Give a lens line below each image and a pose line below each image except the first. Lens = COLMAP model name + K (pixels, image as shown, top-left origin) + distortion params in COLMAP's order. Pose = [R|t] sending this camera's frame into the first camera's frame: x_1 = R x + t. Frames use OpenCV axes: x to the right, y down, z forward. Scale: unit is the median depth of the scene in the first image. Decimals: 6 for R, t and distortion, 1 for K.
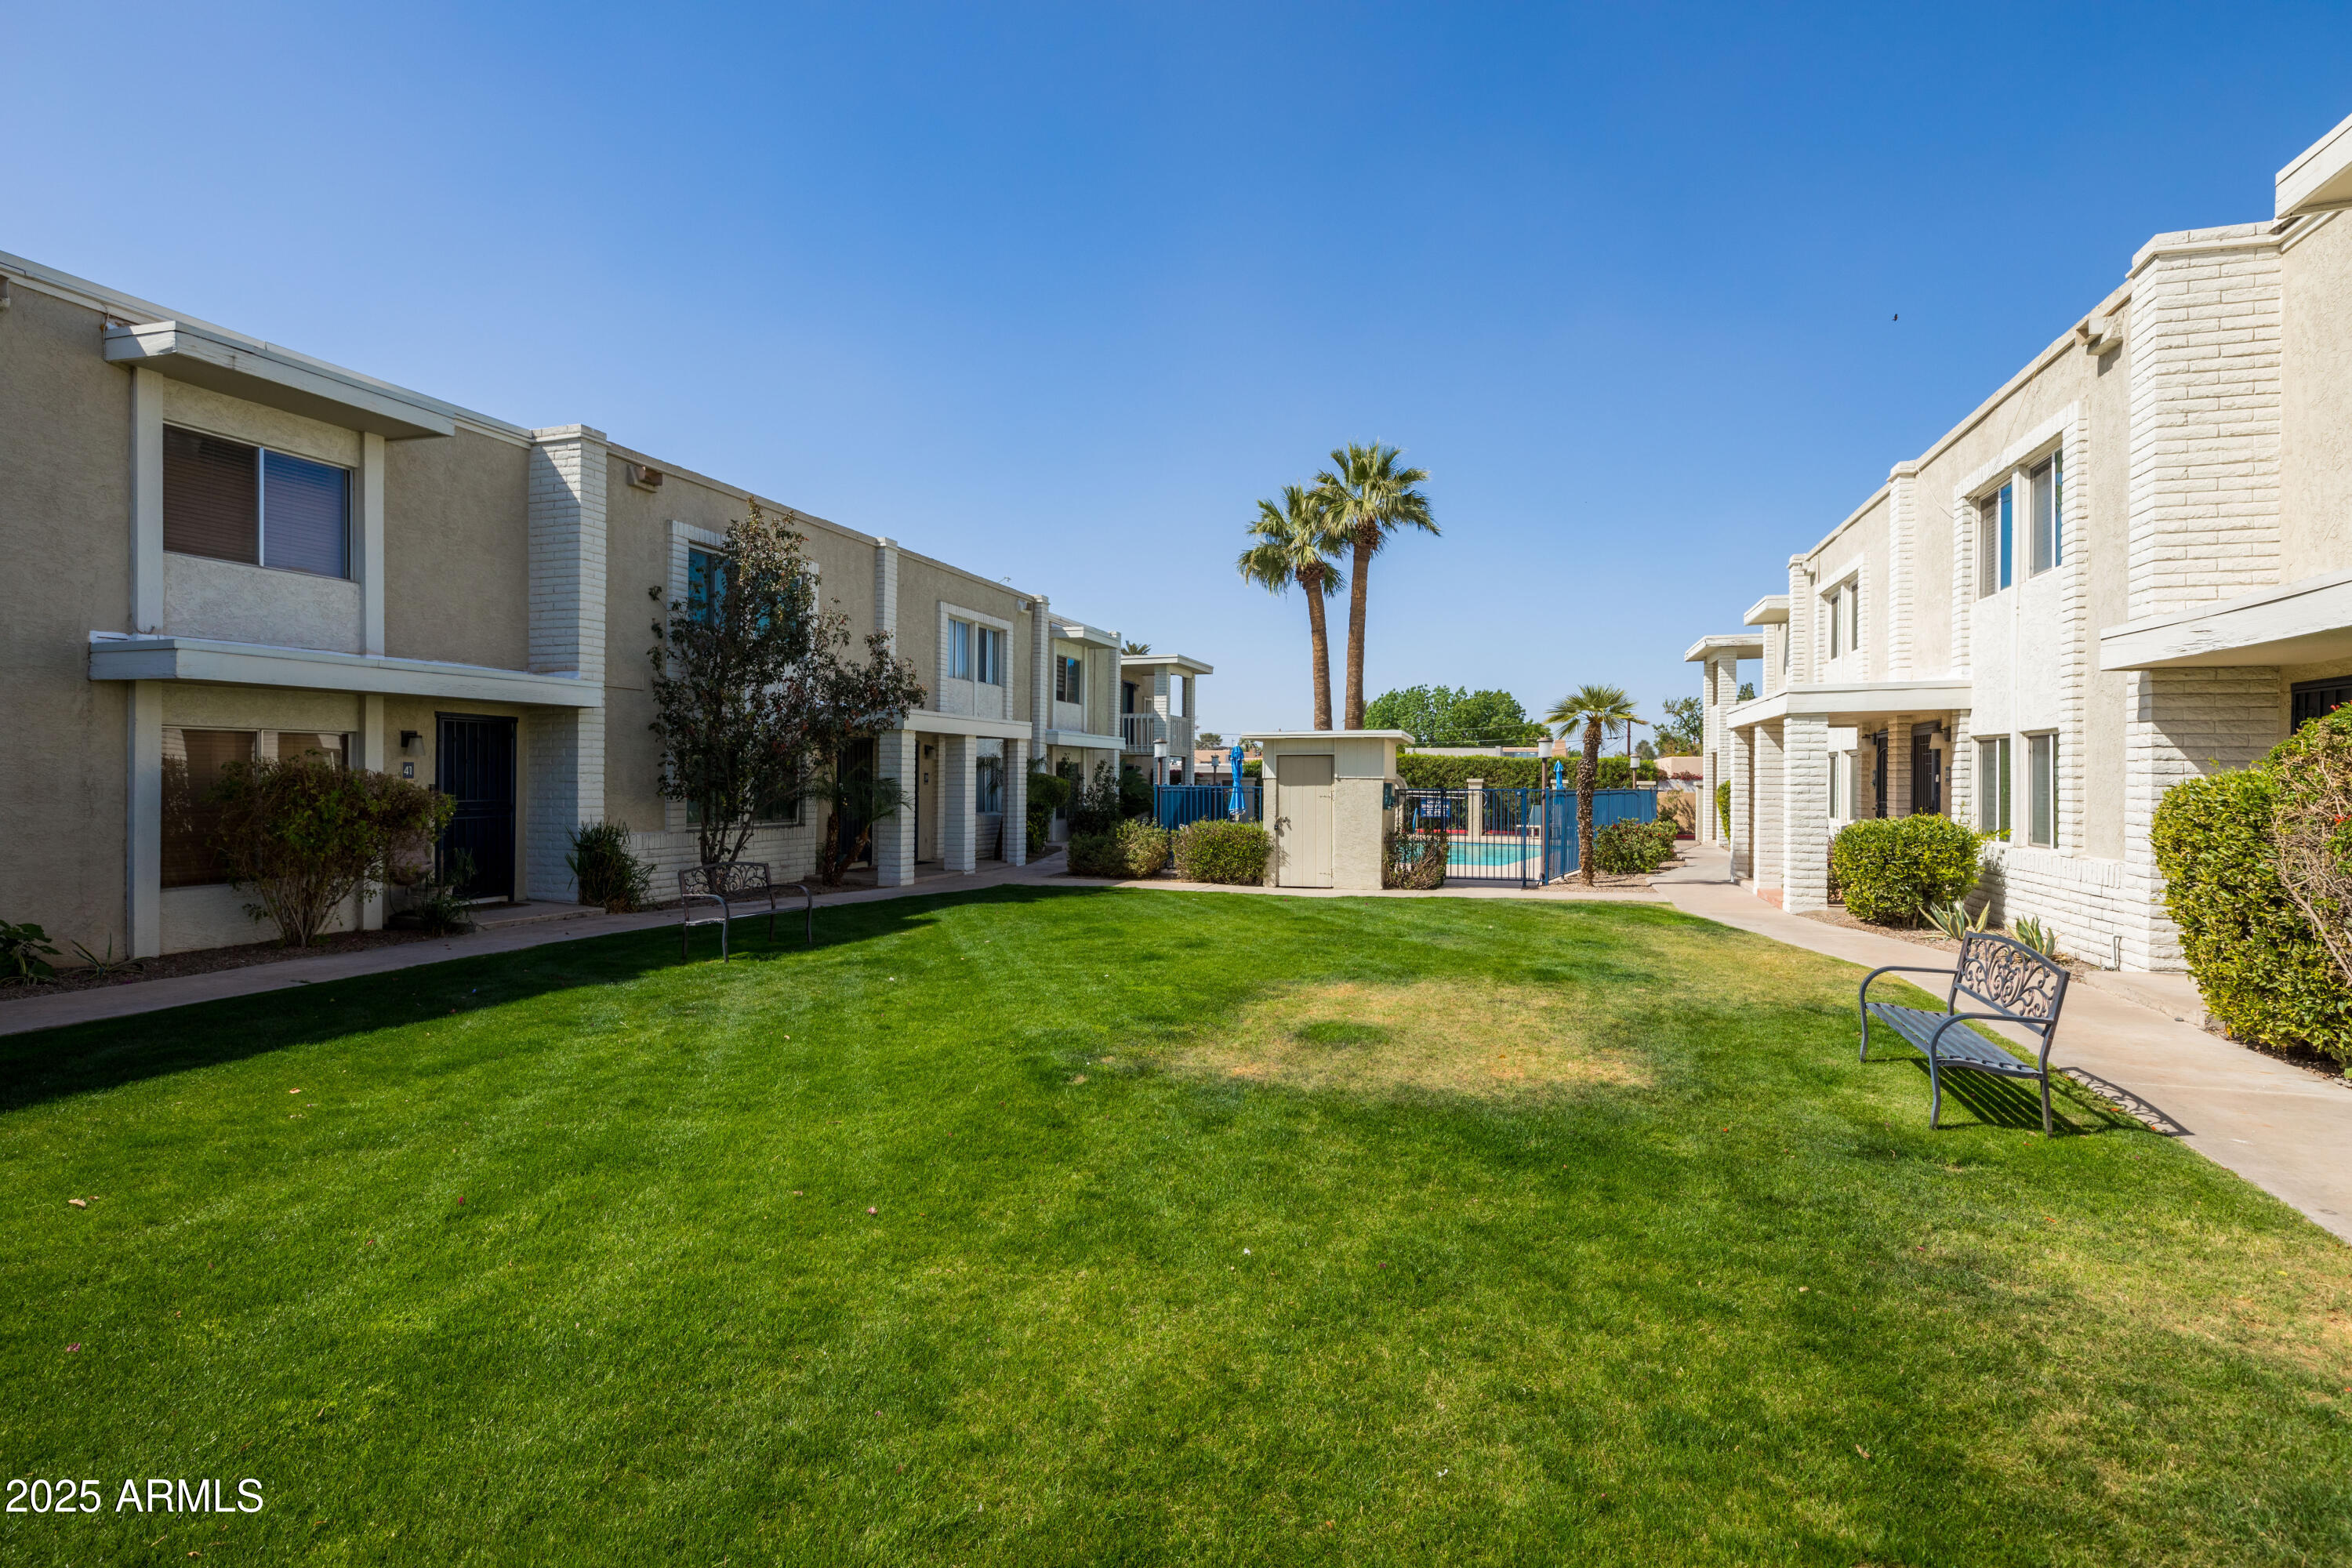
lens RADIAL K [[1163.2, 0, 1179.7], [0, 1163.2, 777.0], [0, 0, 1]] dist [-0.000037, 0.000224]
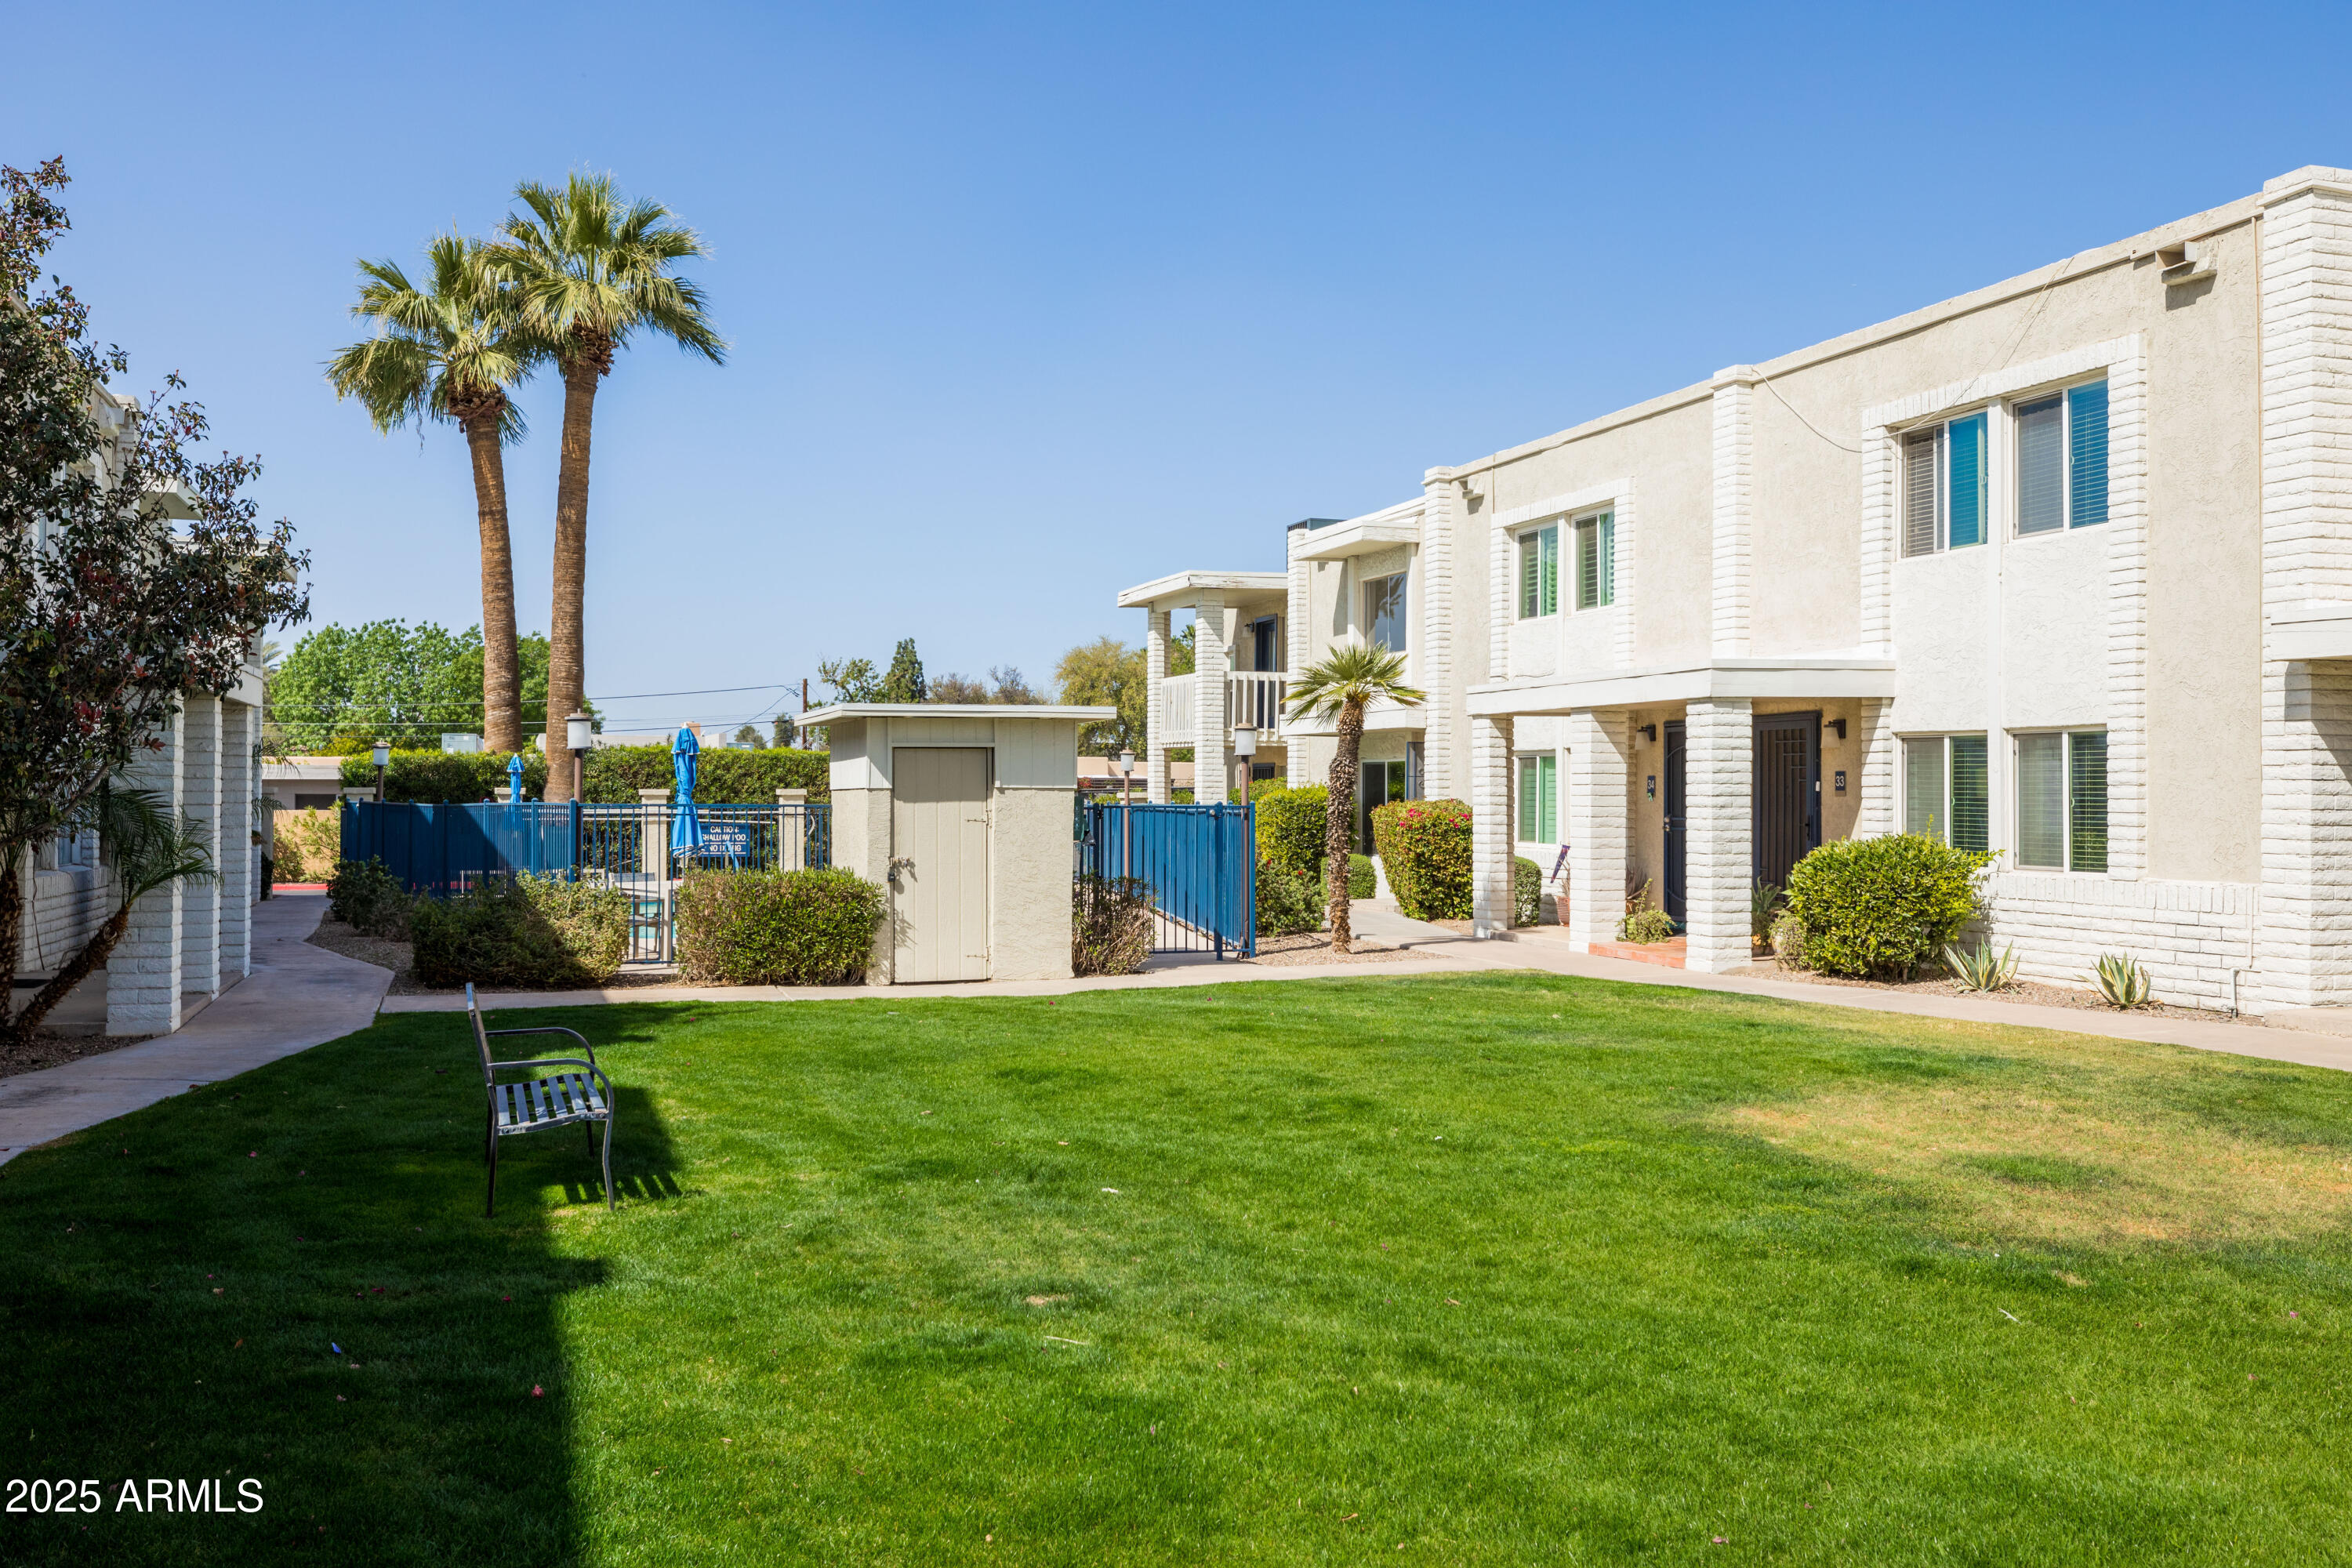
lens RADIAL K [[2006.3, 0, 1176.0], [0, 2006.3, 784.0], [0, 0, 1]] dist [-0.000278, -0.003235]
pose [[0.801332, -0.001423, 0.598218, -0.379656], [0.001844, 0.999998, -0.000093, -0.000772], [-0.598217, 0.001178, 0.801333, 0.152651]]
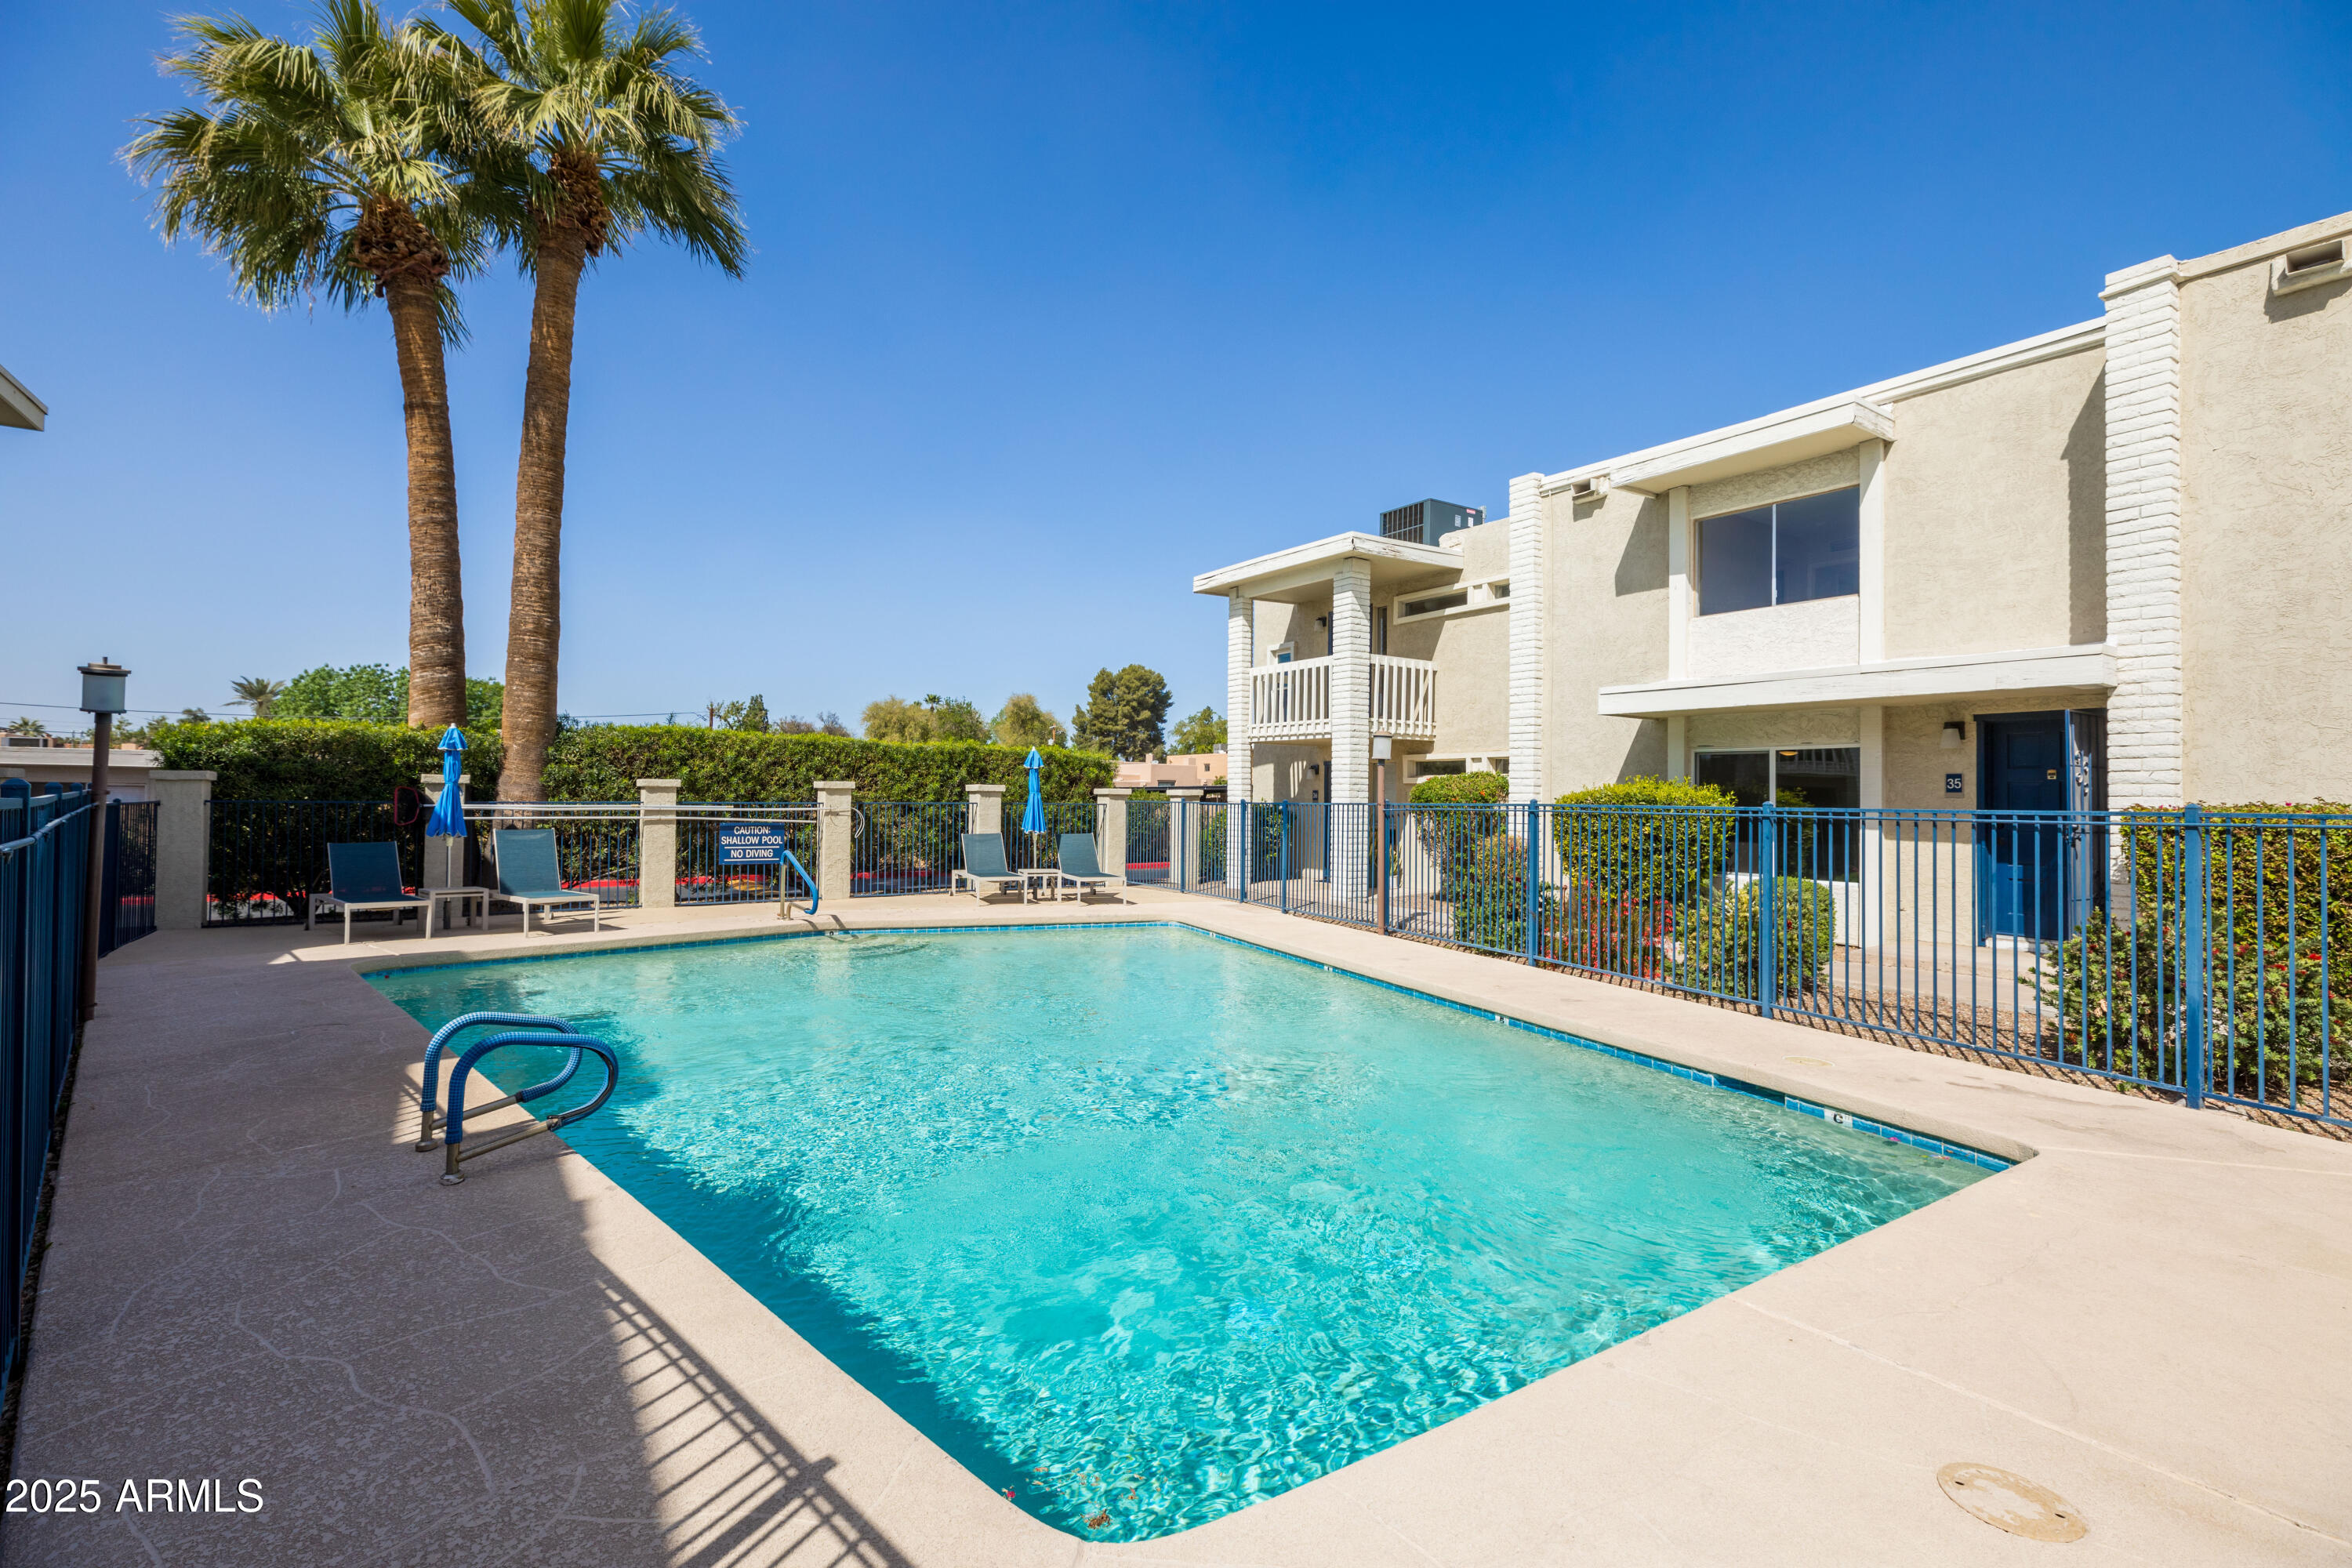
lens RADIAL K [[1072.6, 0, 1160.2], [0, 1072.6, 772.5], [0, 0, 1]] dist [0.022787, -0.000189]
pose [[0.632257, 0.018691, 0.774533, -0.016332], [-0.008828, 0.999818, -0.016921, 0.008337], [-0.774708, 0.003860, 0.632307, 1.195246]]
